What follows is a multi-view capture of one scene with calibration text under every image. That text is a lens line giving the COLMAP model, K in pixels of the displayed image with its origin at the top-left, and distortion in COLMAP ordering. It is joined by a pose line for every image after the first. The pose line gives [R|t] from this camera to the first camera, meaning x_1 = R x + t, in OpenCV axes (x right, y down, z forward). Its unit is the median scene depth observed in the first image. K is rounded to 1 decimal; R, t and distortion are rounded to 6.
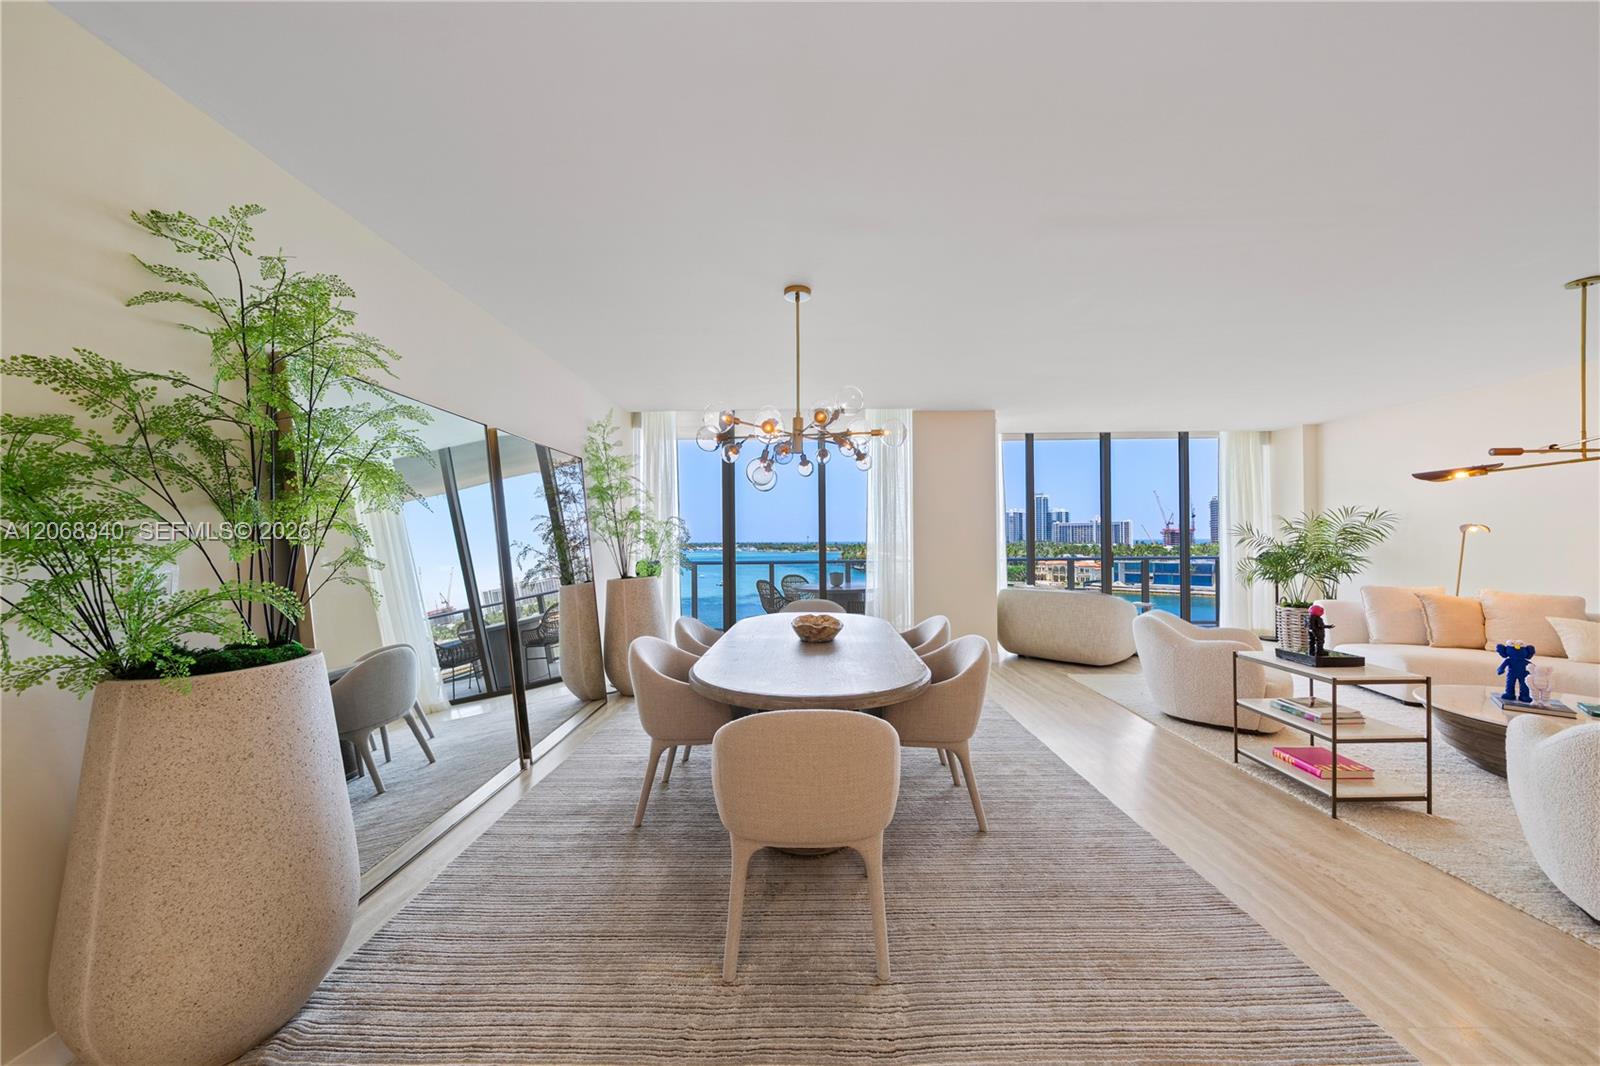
lens RADIAL K [[560.1, 0, 804.3], [0, 560.1, 539.4], [0, 0, 1]] dist [-0.002217, -0.000236]
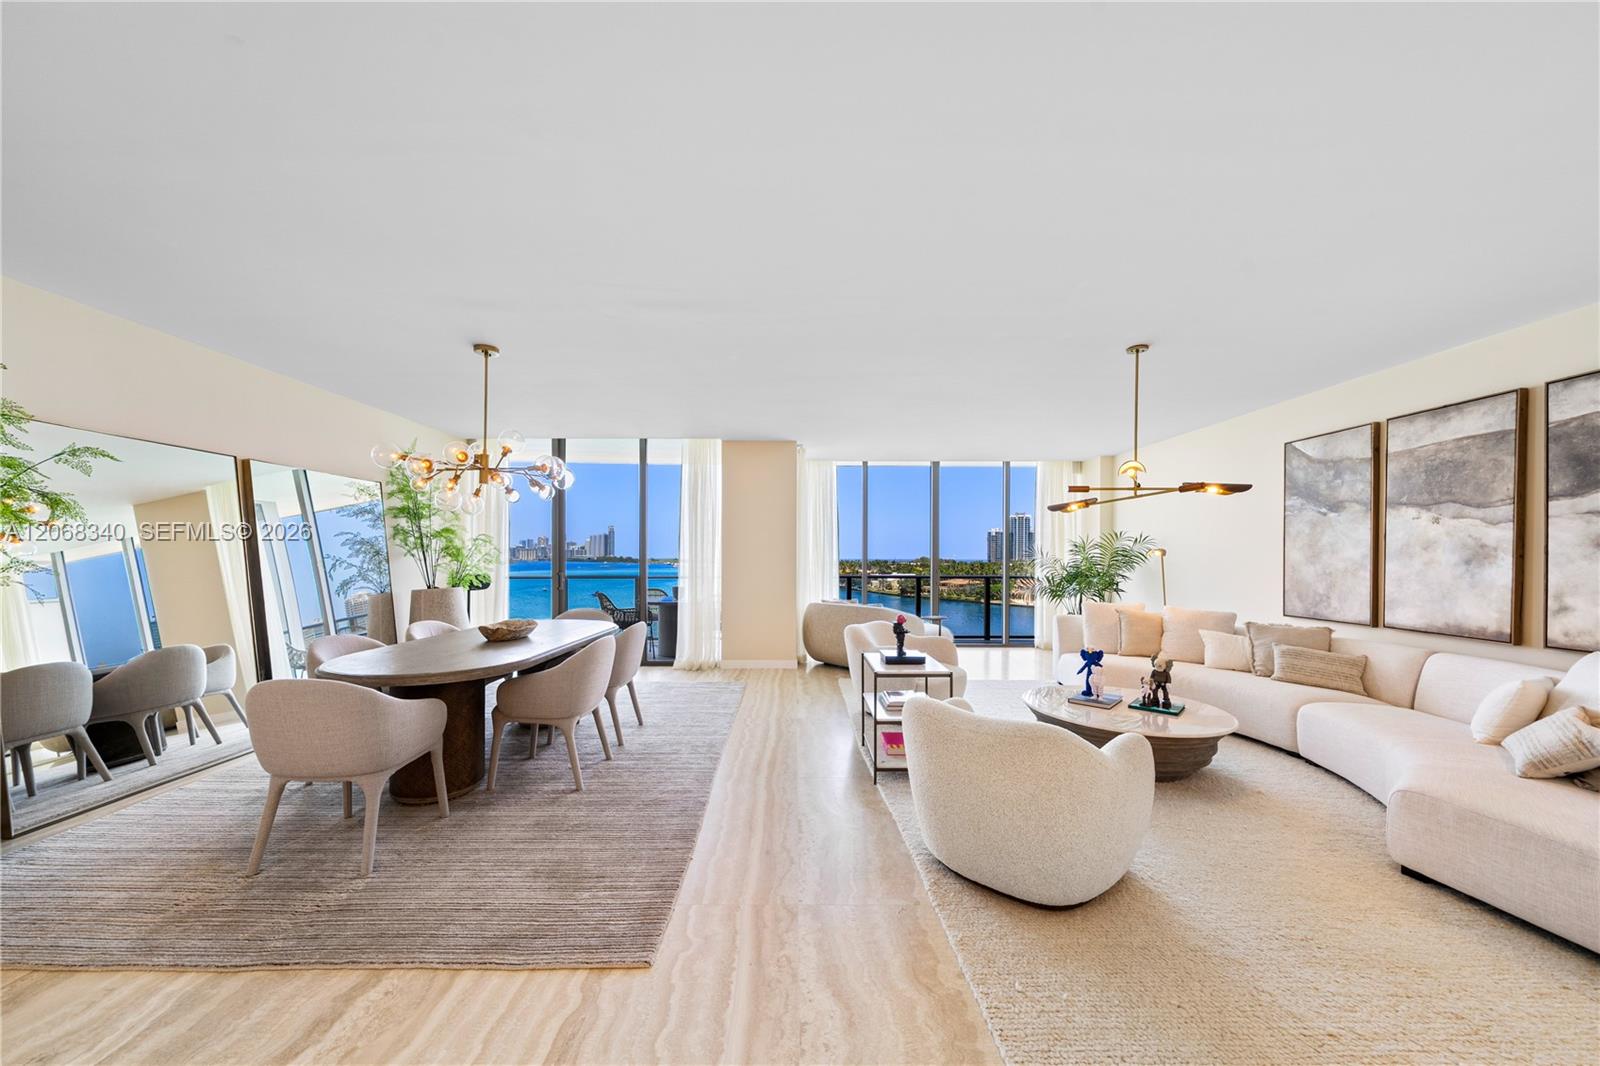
lens RADIAL K [[557.8, 0, 793.9], [0, 557.8, 560.8], [0, 0, 1]] dist [-0.001726, -0.000155]
pose [[0.999926, 0.010335, 0.006485, 0.621928], [-0.010386, 0.999915, 0.007937, -0.005541], [-0.006402, -0.008004, 0.999947, -0.194968]]
